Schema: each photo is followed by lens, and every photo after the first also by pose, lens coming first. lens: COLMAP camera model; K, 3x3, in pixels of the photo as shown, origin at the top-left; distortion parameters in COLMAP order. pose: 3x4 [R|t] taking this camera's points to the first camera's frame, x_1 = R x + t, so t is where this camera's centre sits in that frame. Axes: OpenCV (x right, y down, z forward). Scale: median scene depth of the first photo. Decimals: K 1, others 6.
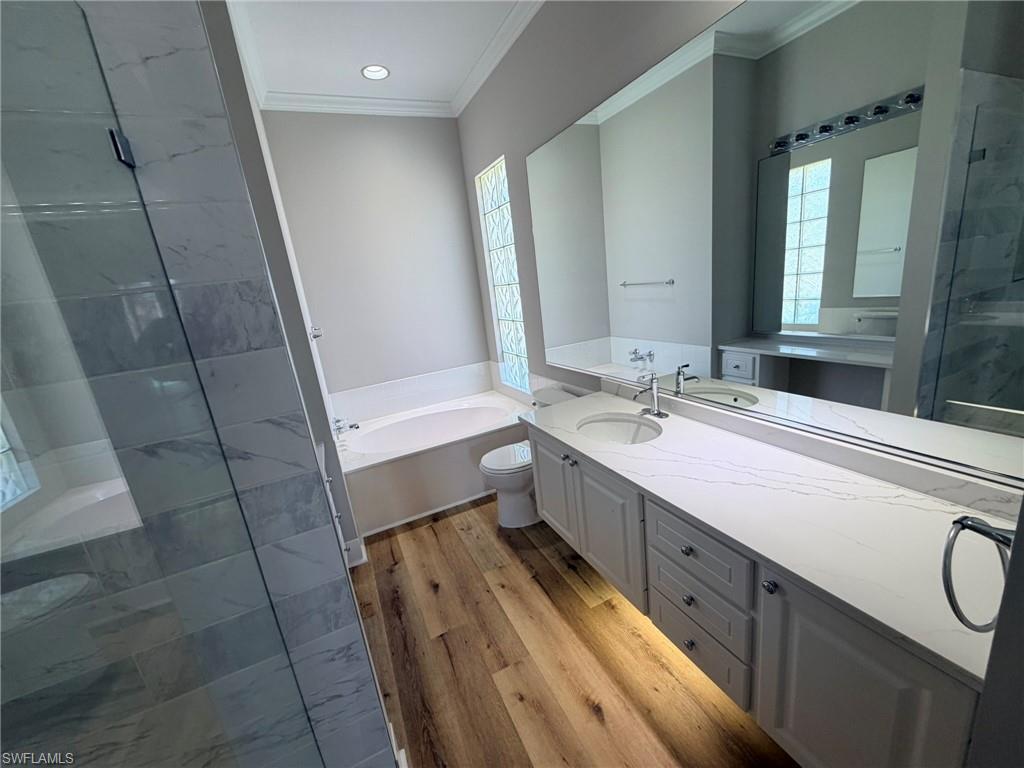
lens RADIAL K [[408.0, 0, 510.1], [0, 408.0, 383.8], [0, 0, 1]] dist [0.000451, -0.000028]
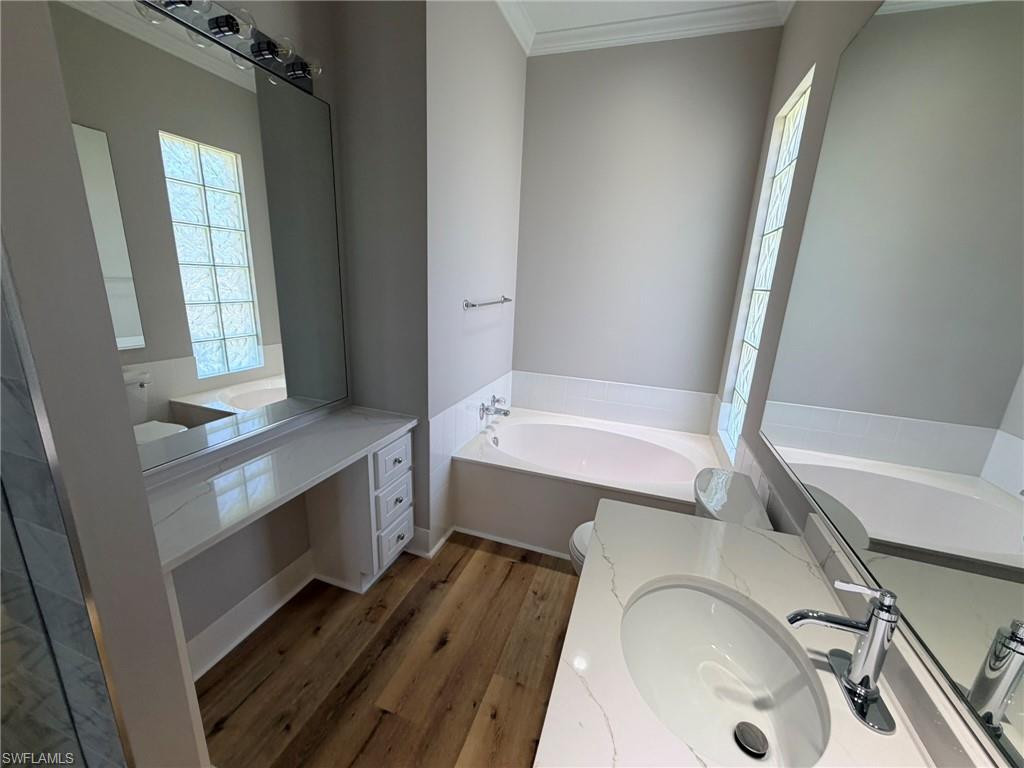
lens RADIAL K [[408.0, 0, 510.1], [0, 408.0, 383.8], [0, 0, 1]] dist [0.000451, -0.000028]
pose [[0.709200, 0.322140, -0.627105, 0.203942], [-0.300227, 0.942815, 0.144789, -0.105866], [0.637886, 0.085589, 0.765360, 0.369877]]
